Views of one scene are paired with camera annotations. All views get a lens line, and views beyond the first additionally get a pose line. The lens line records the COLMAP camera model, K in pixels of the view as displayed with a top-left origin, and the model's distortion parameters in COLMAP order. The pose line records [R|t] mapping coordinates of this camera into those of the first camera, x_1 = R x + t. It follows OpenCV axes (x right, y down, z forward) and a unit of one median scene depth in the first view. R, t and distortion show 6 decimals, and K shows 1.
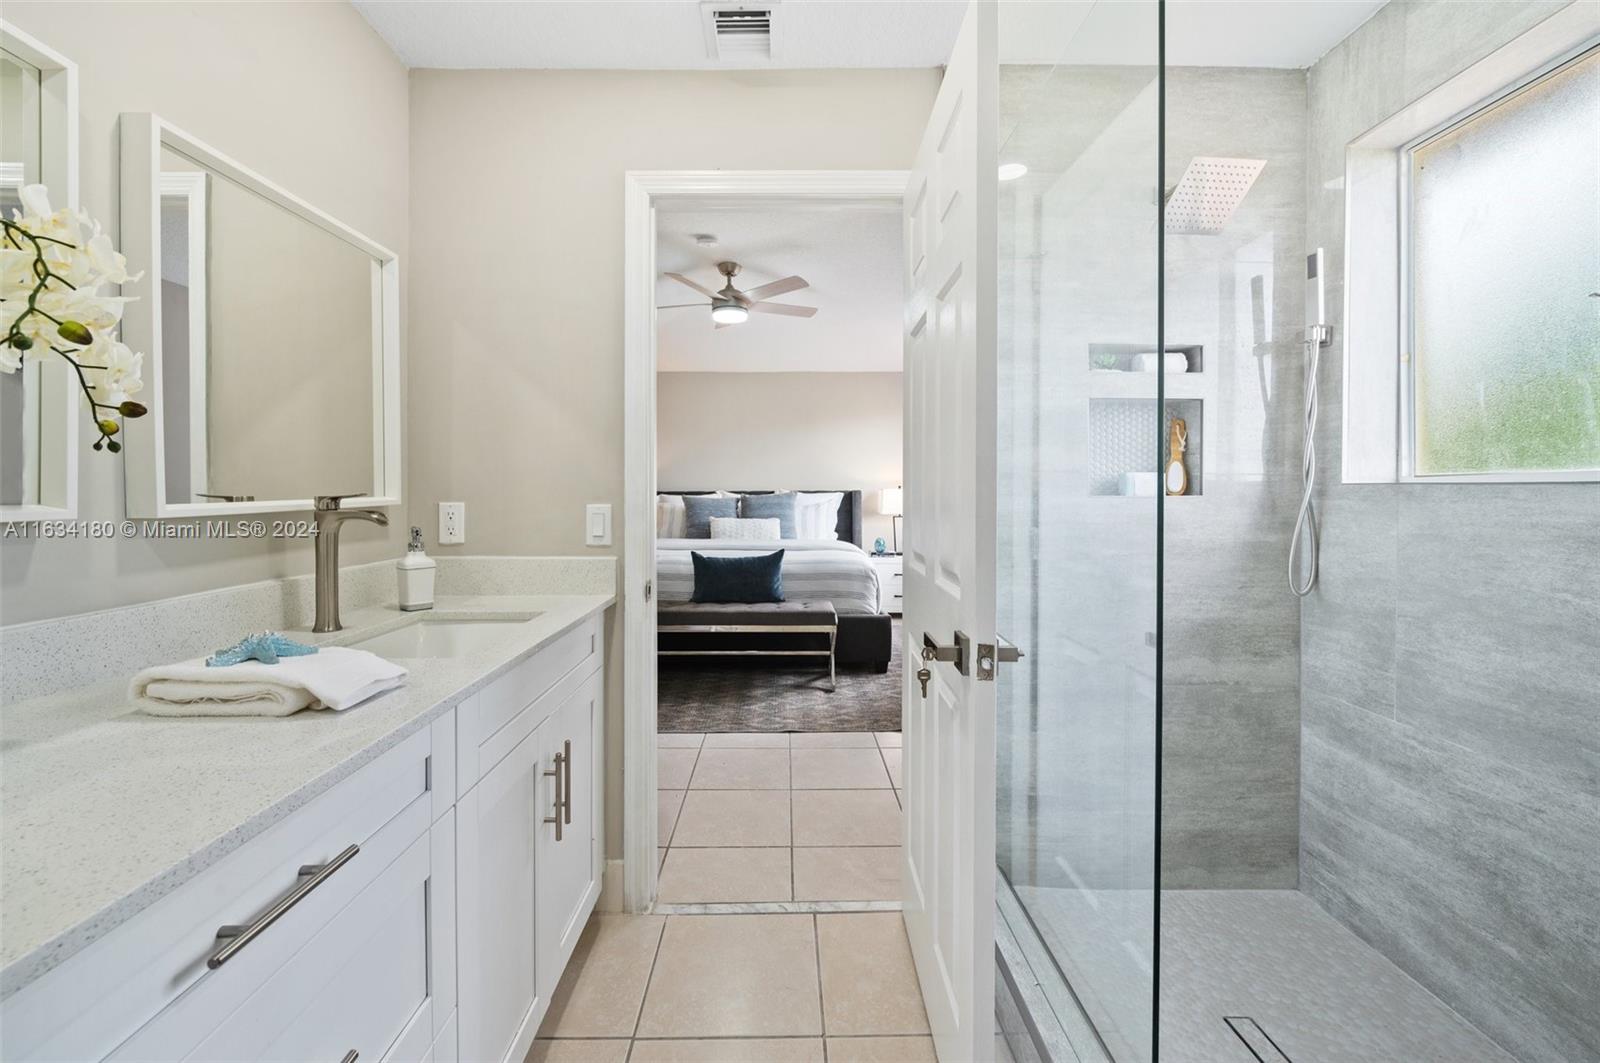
lens RADIAL K [[637.3, 0, 795.0], [0, 637.3, 499.2], [0, 0, 1]] dist [-0.001354, -0.000504]
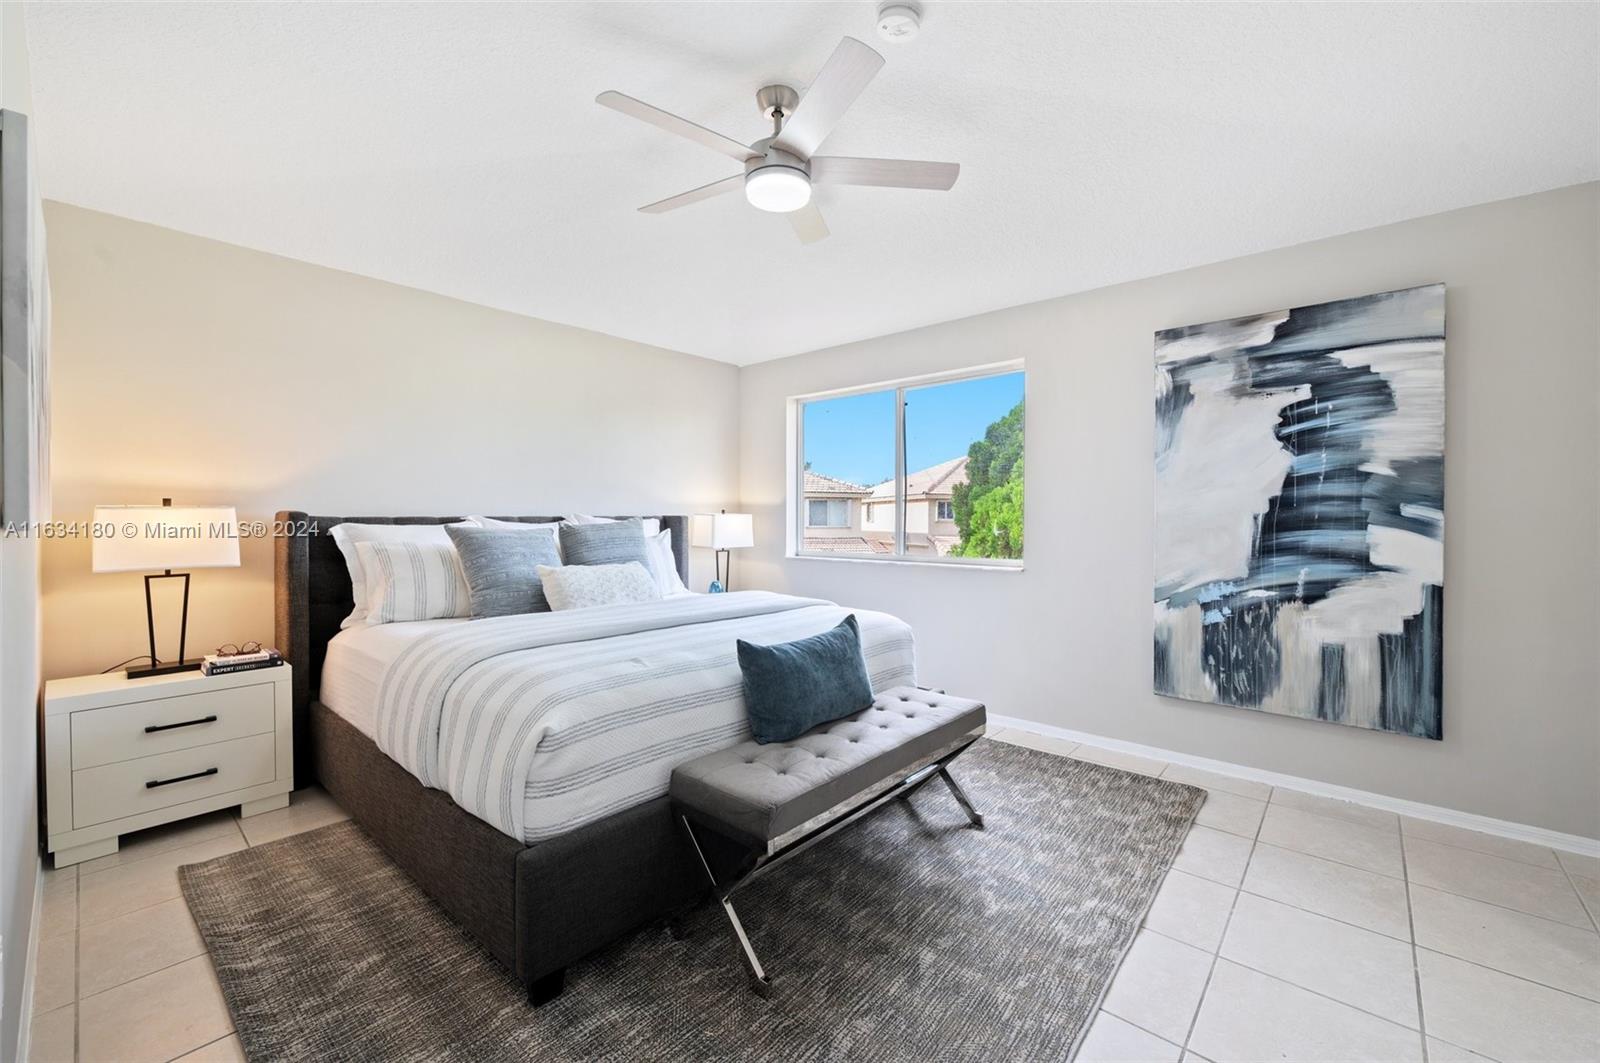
lens RADIAL K [[637.3, 0, 803.0], [0, 637.3, 523.8], [0, 0, 1]] dist [-0.001354, -0.000504]
pose [[0.661371, -0.003179, 0.750052, -0.498629], [0.005364, 0.999985, -0.000492, -0.005940], [-0.750039, 0.004349, 0.661379, 0.639655]]
